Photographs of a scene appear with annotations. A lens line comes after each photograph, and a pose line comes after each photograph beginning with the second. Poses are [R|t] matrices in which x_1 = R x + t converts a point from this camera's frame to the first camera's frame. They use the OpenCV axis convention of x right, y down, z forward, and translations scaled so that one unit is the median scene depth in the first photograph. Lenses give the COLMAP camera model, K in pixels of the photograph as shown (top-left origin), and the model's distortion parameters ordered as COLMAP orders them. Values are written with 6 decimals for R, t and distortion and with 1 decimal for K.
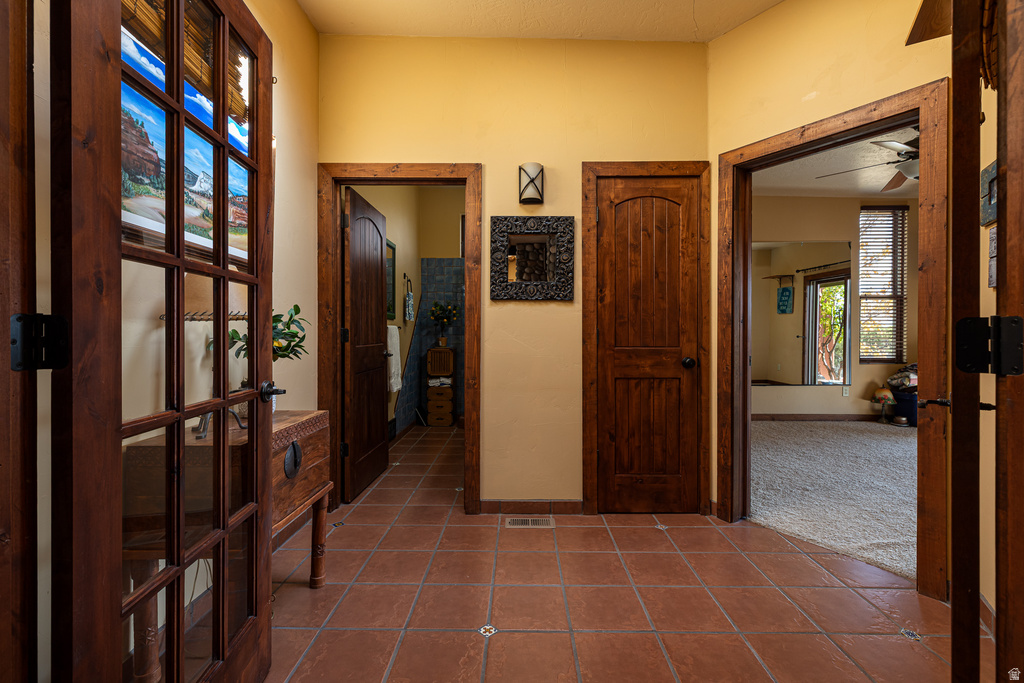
lens RADIAL K [[458.5, 0, 509.6], [0, 458.5, 331.7], [0, 0, 1]] dist [0.002887, 0.000065]
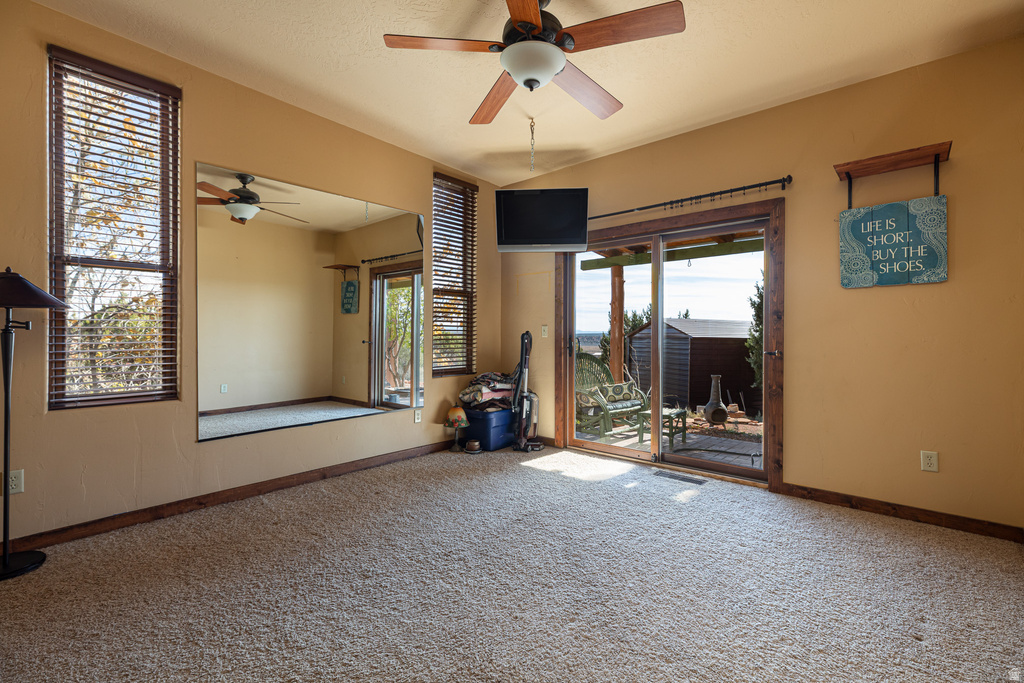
lens RADIAL K [[458.5, 0, 511.0], [0, 458.5, 335.7], [0, 0, 1]] dist [0.002887, 0.000065]
pose [[0.650885, -0.000748, 0.759176, 0.266655], [0.001250, 0.999999, -0.000086, 0.000200], [-0.759175, 0.001005, 0.650886, 0.401625]]
